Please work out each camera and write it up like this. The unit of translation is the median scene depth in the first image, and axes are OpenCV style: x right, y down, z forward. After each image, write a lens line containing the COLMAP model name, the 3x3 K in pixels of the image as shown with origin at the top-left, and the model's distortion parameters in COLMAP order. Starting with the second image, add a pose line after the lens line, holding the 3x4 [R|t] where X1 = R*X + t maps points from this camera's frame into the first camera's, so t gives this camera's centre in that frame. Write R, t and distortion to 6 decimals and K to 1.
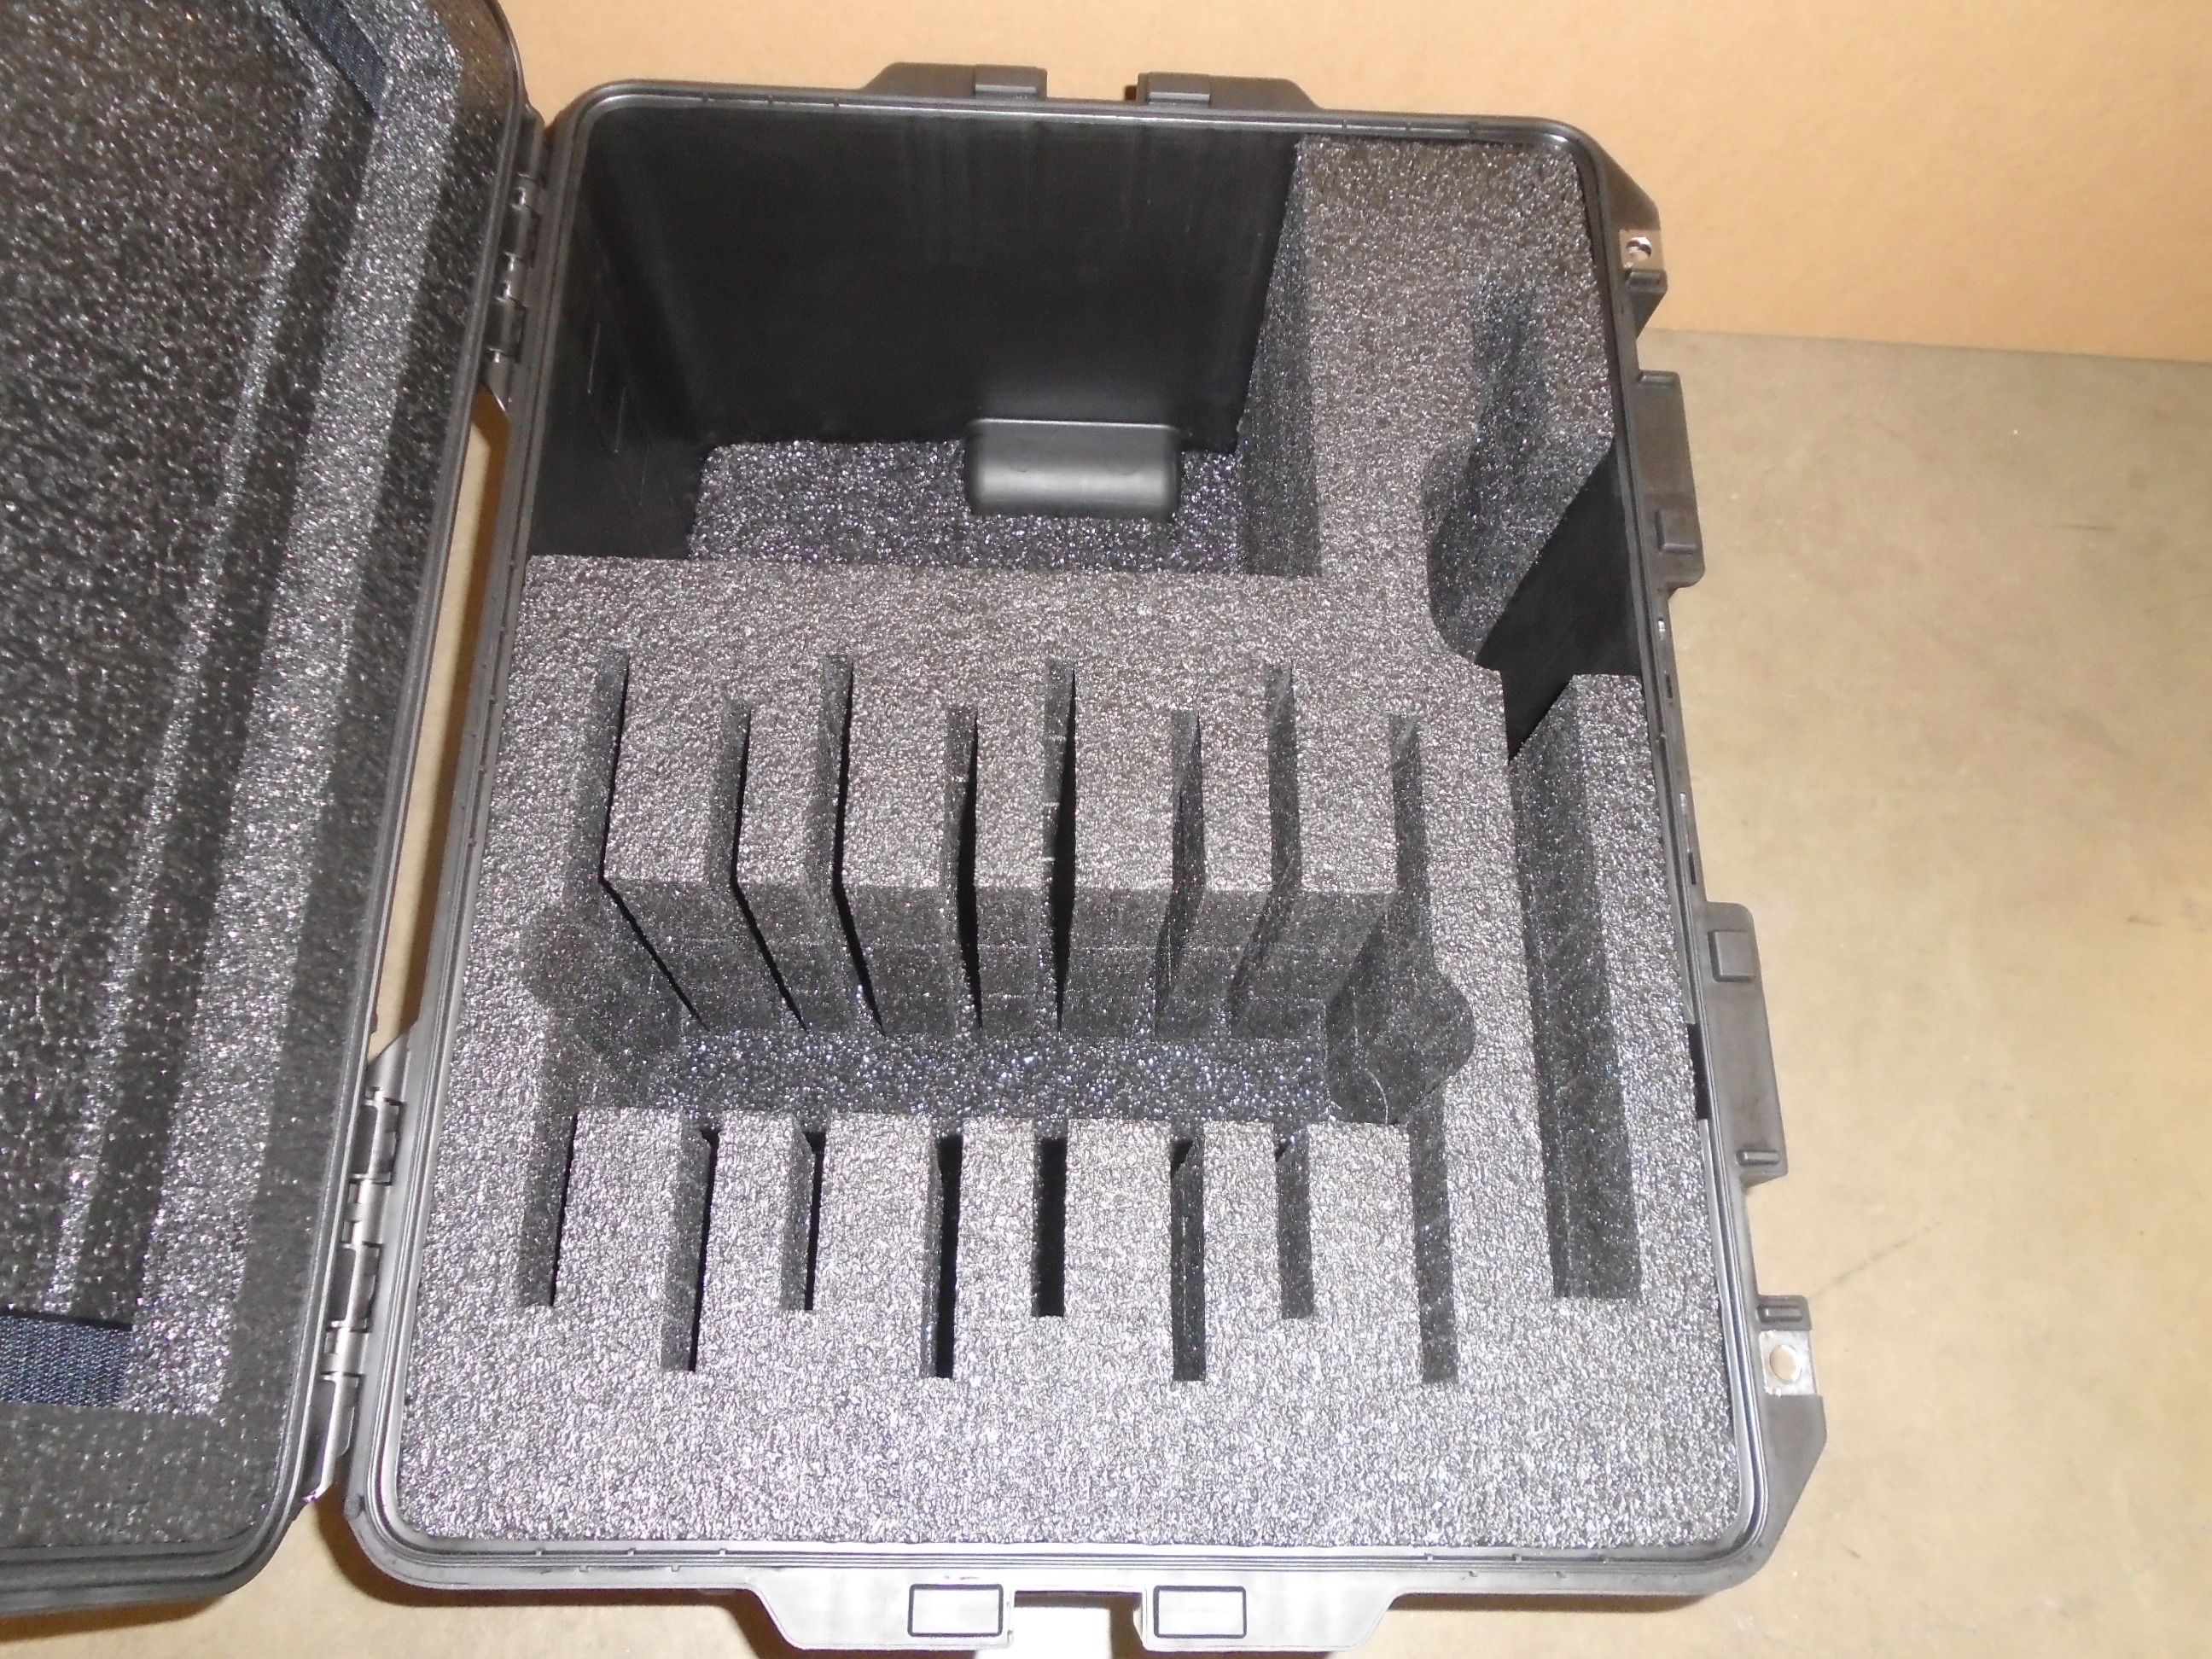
lens RADIAL K [[1671.3, 0, 1106.0], [0, 1671.3, 829.5], [0, 0, 1]] dist [0.005067, -0.000994]
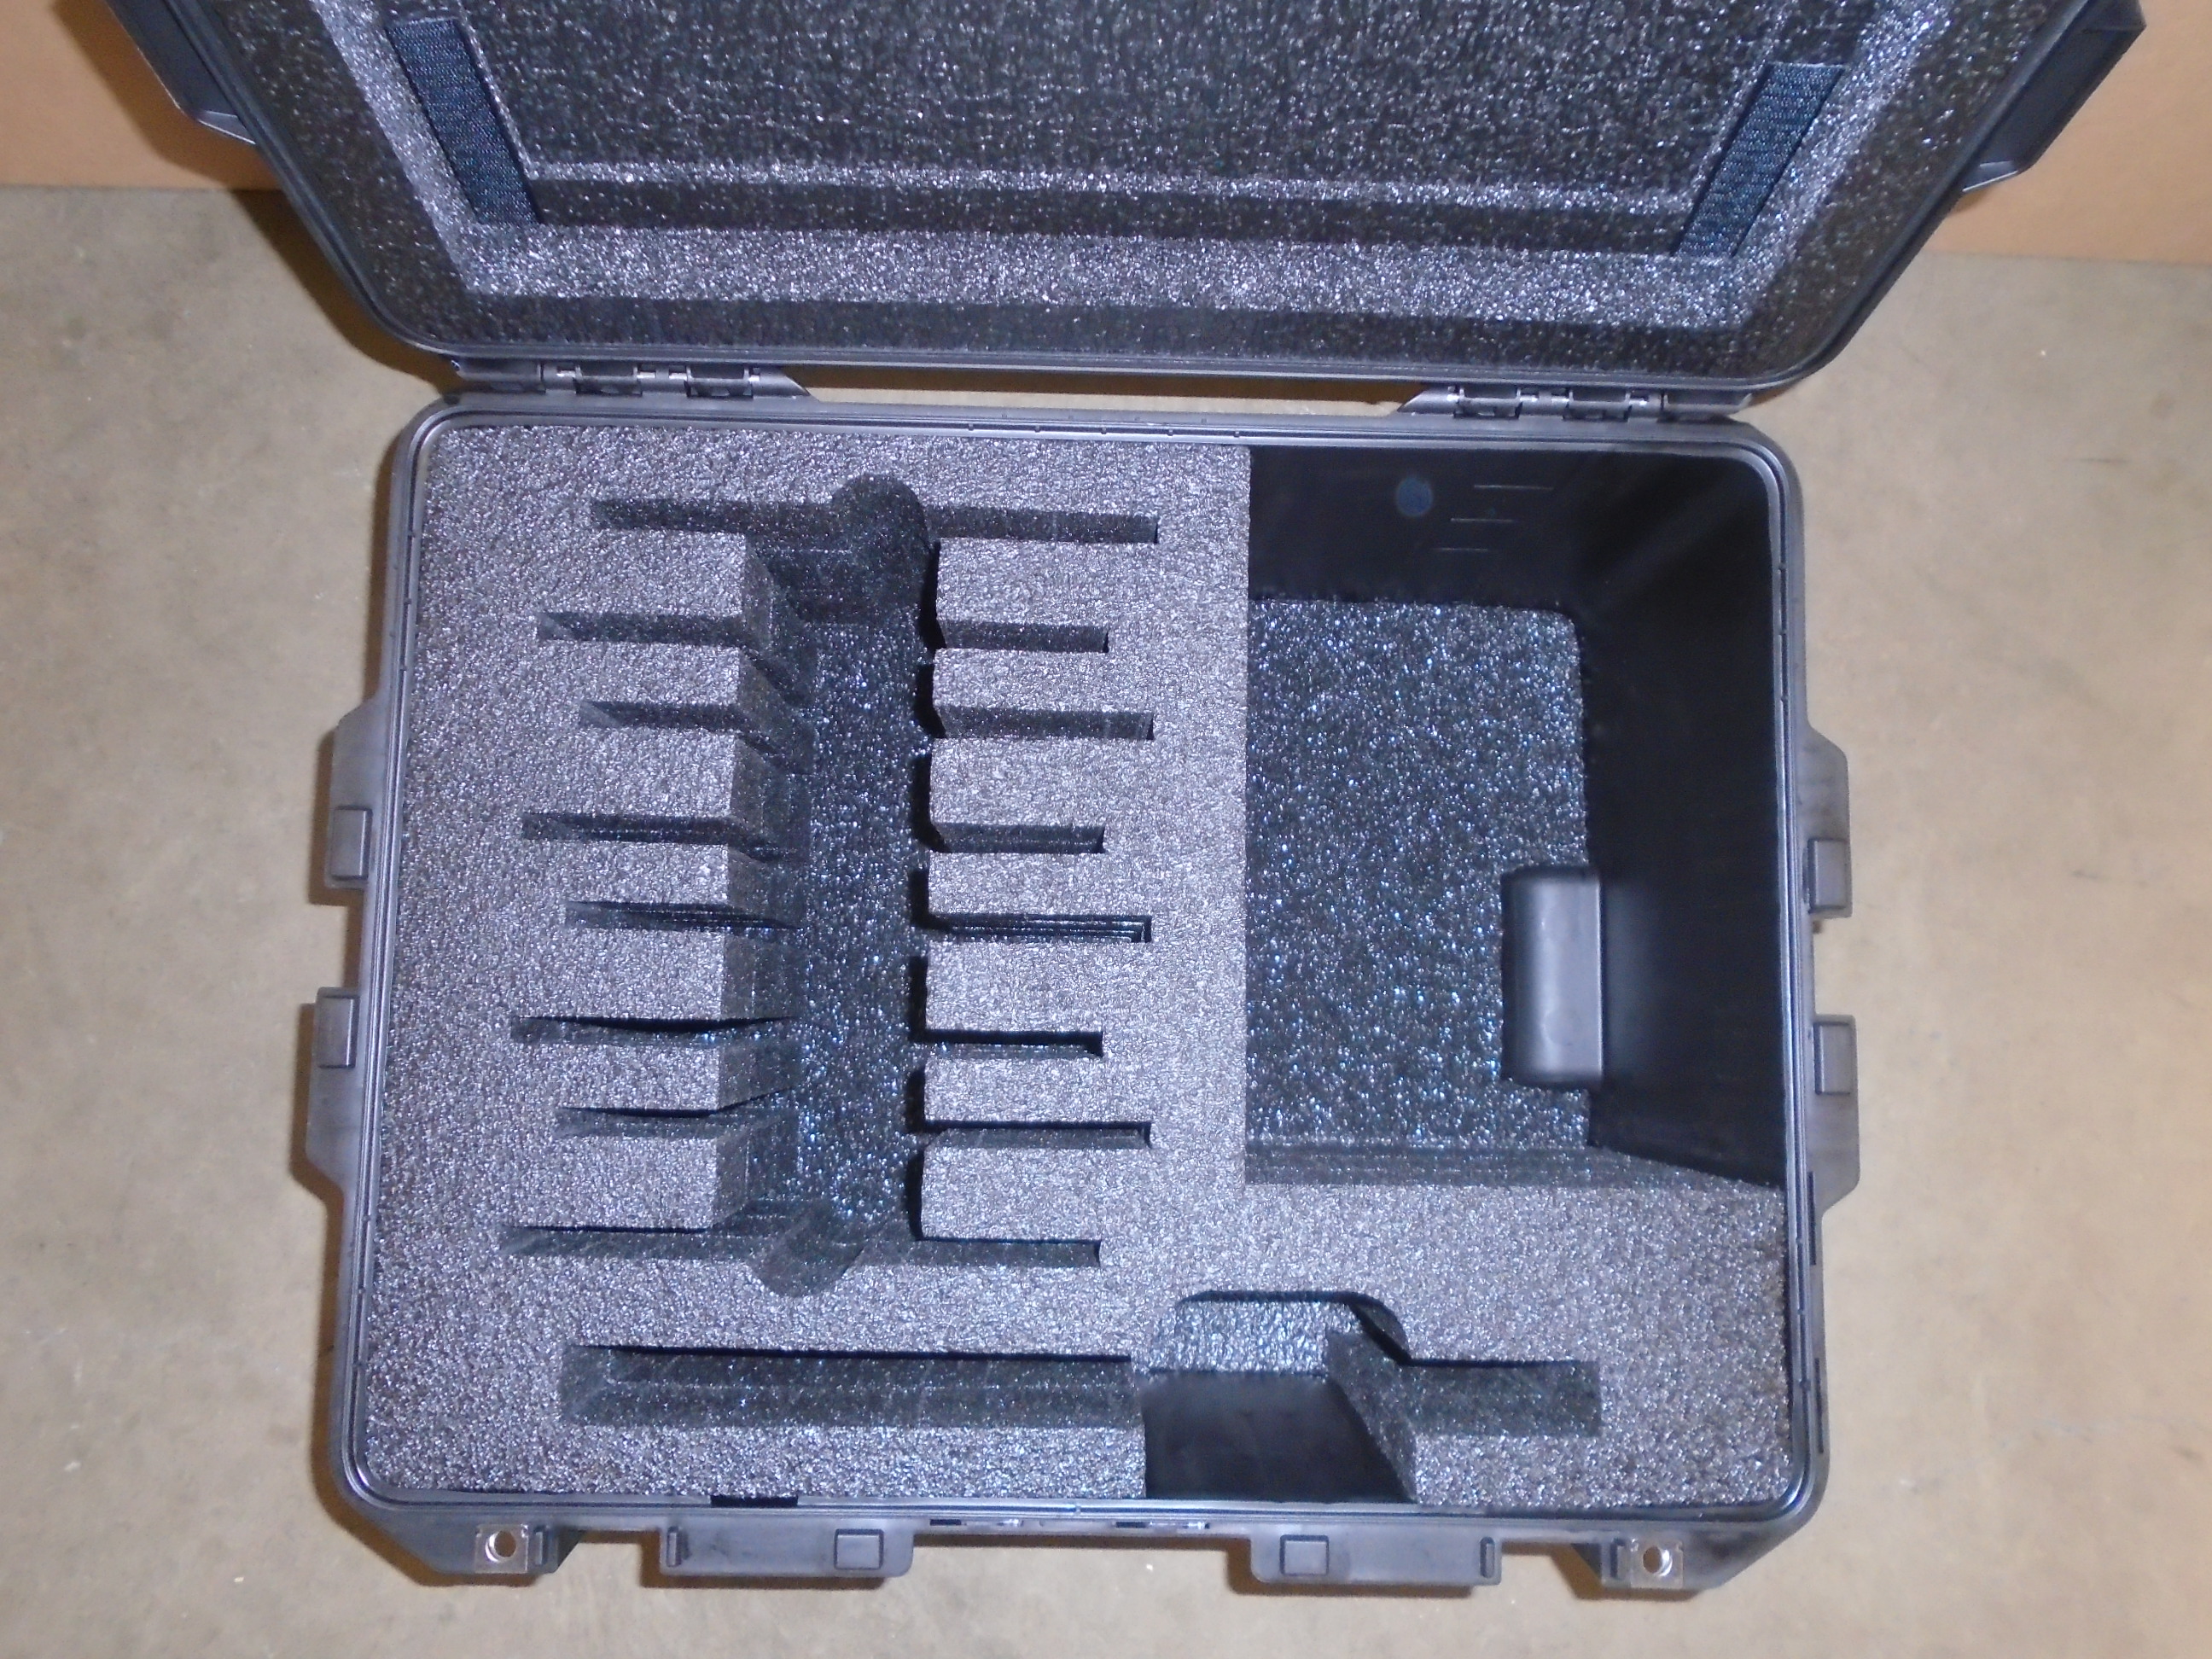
lens RADIAL K [[1671.3, 0, 1106.0], [0, 1671.3, 829.5], [0, 0, 1]] dist [0.005067, -0.000994]
pose [[-0.018700, 0.987877, -0.154111, 0.078926], [-0.937861, 0.036088, 0.345130, -0.465602], [0.346507, 0.150988, 0.925816, -0.012688]]
